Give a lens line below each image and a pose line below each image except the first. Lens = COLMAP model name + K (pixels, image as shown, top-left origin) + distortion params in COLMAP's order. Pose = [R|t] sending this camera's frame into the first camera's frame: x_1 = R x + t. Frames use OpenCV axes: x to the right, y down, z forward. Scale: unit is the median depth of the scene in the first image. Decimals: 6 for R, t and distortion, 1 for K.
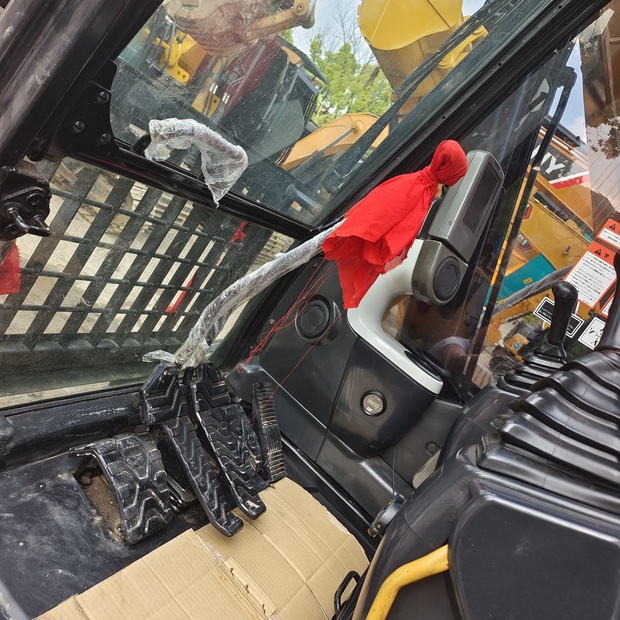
lens RADIAL K [[549.7, 0, 310.8], [0, 549.7, 304.4], [0, 0, 1]] dist [0.011155, 0.020799]
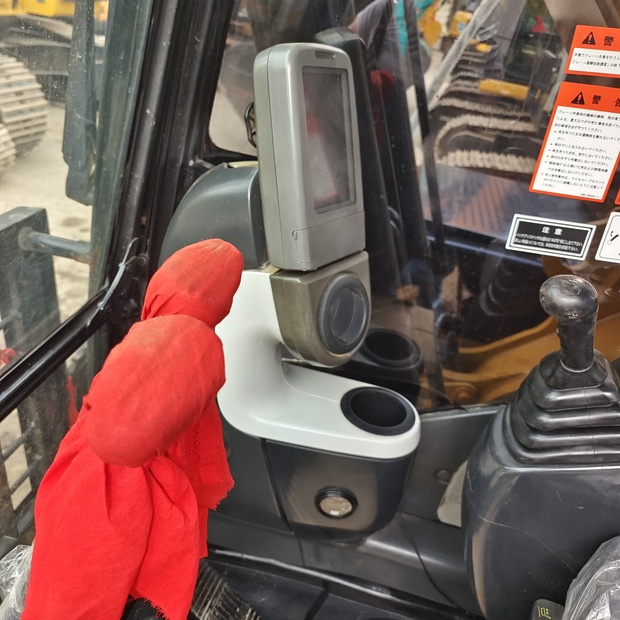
lens RADIAL K [[564.8, 0, 310.0], [0, 564.8, 310.0], [0, 0, 1]] dist [0.004101, -0.003646]
pose [[0.864611, -0.495638, -0.082410, 0.287334], [0.489687, 0.794525, 0.359079, -0.282028], [-0.112496, -0.350818, 0.929662, 0.539410]]
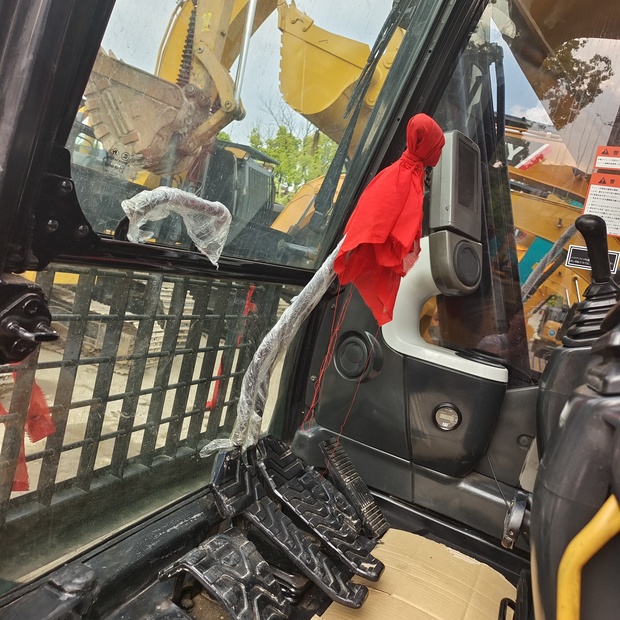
lens RADIAL K [[545.7, 0, 310.0], [0, 545.7, 310.0], [0, 0, 1]] dist [0.014600, 0.015412]
pose [[0.928609, -0.370884, -0.011400, -0.027167], [0.366617, 0.921799, -0.126008, 0.051625], [0.057243, 0.112833, 0.991964, 0.054325]]
